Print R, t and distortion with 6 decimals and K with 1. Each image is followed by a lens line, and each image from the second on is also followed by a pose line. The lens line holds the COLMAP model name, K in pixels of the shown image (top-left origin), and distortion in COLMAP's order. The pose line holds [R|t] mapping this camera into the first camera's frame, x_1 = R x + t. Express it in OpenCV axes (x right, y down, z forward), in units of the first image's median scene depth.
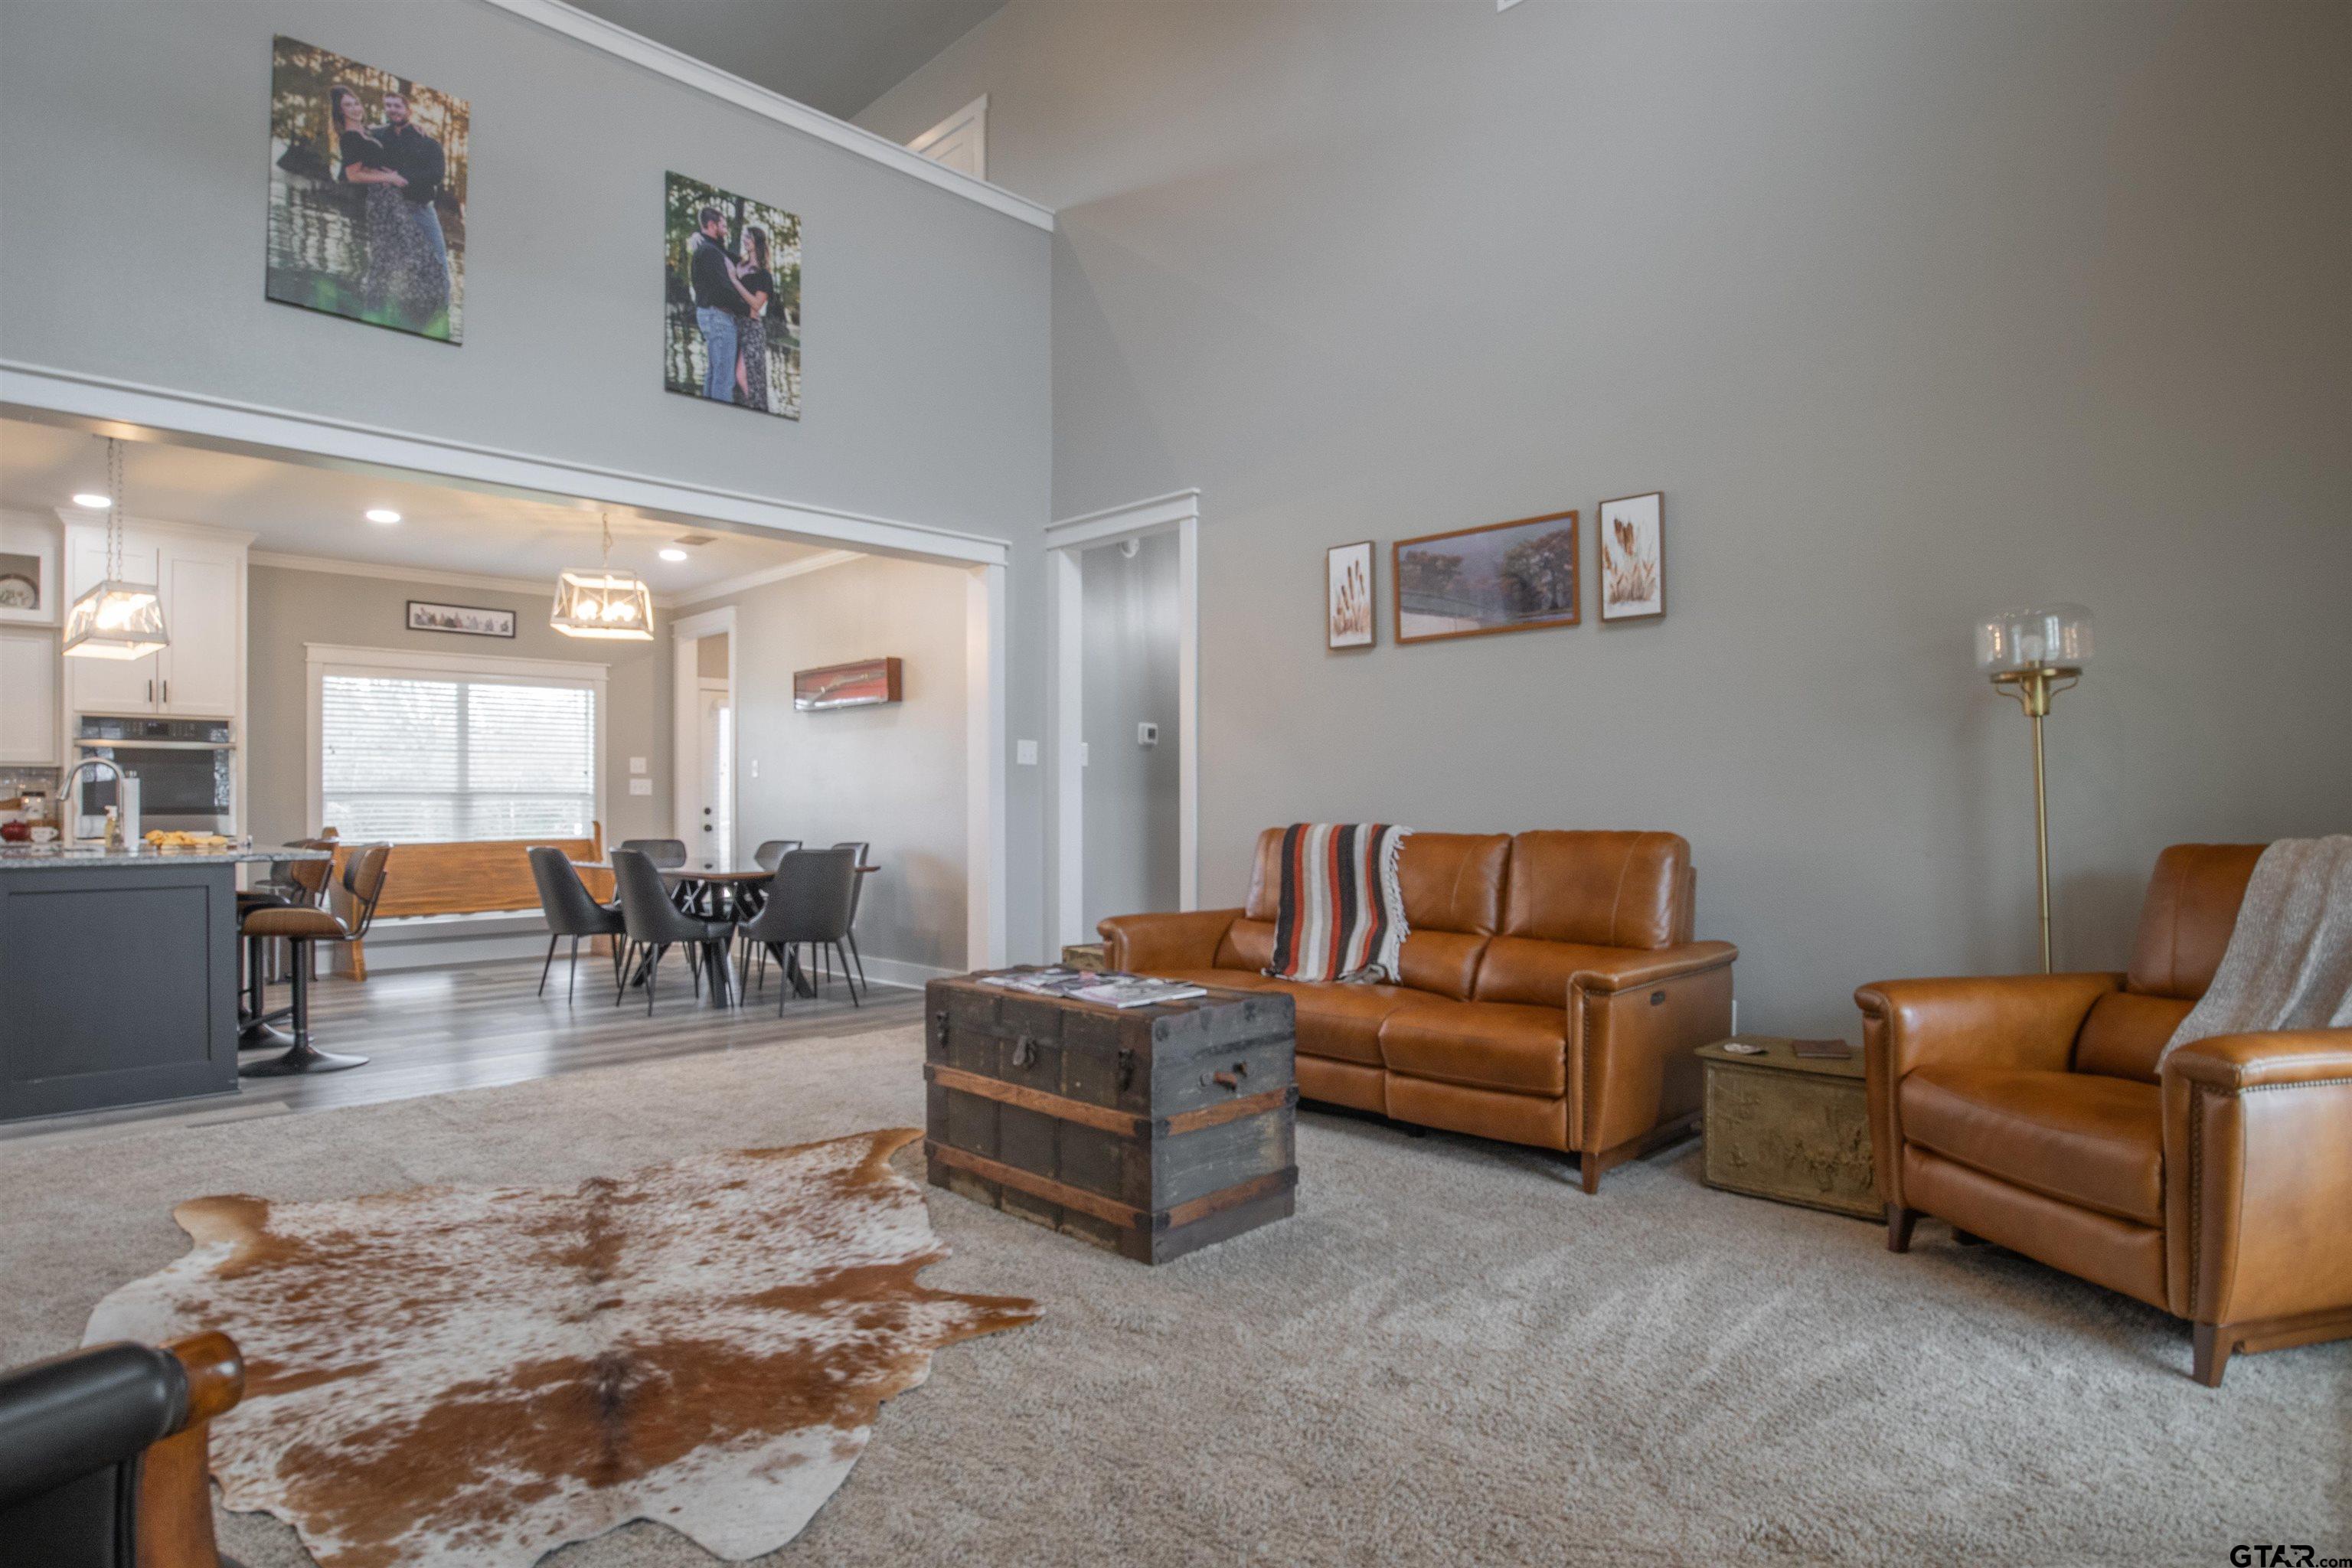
lens RADIAL K [[1214.7, 0, 1135.1], [0, 1214.7, 786.5], [0, 0, 1]] dist [-0.025971, 0.002851]
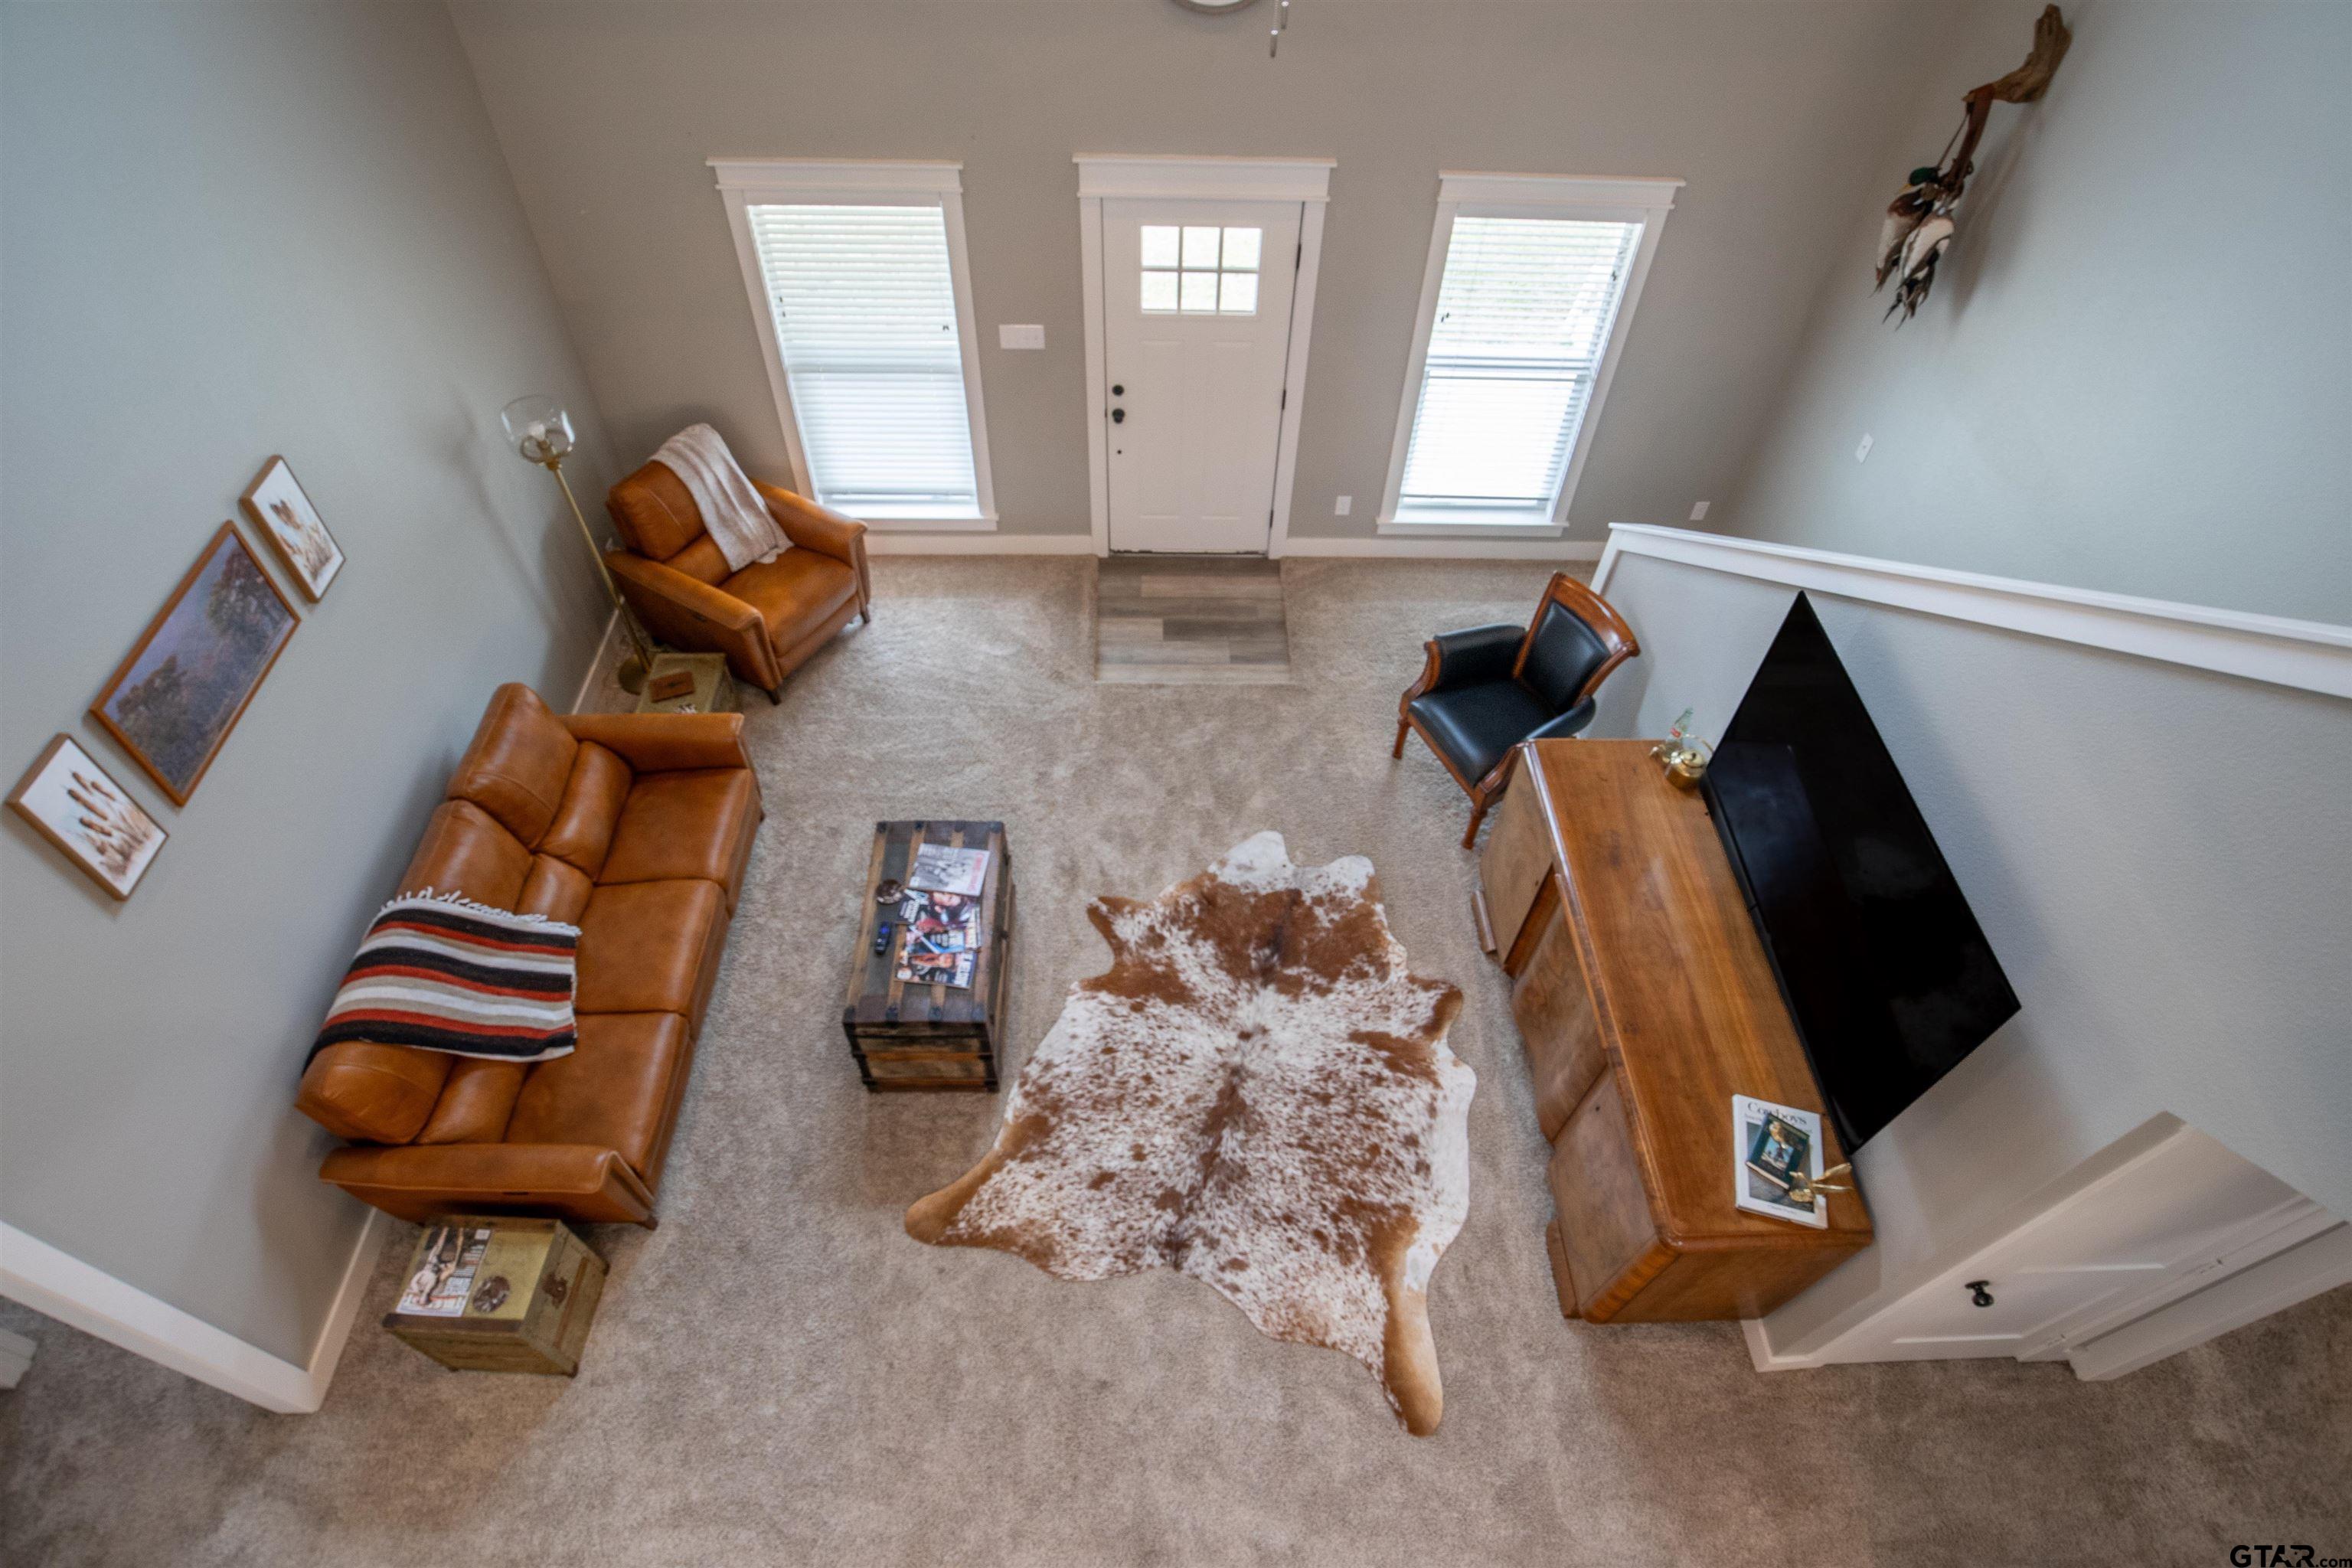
lens RADIAL K [[1214.7, 0, 1171.3], [0, 1214.7, 786.1], [0, 0, 1]] dist [-0.025971, 0.002851]
pose [[-0.727223, -0.545531, 0.416584, -0.914317], [-0.038665, 0.638504, 0.768647, -1.279314], [-0.685311, 0.542870, -0.485428, 1.751208]]
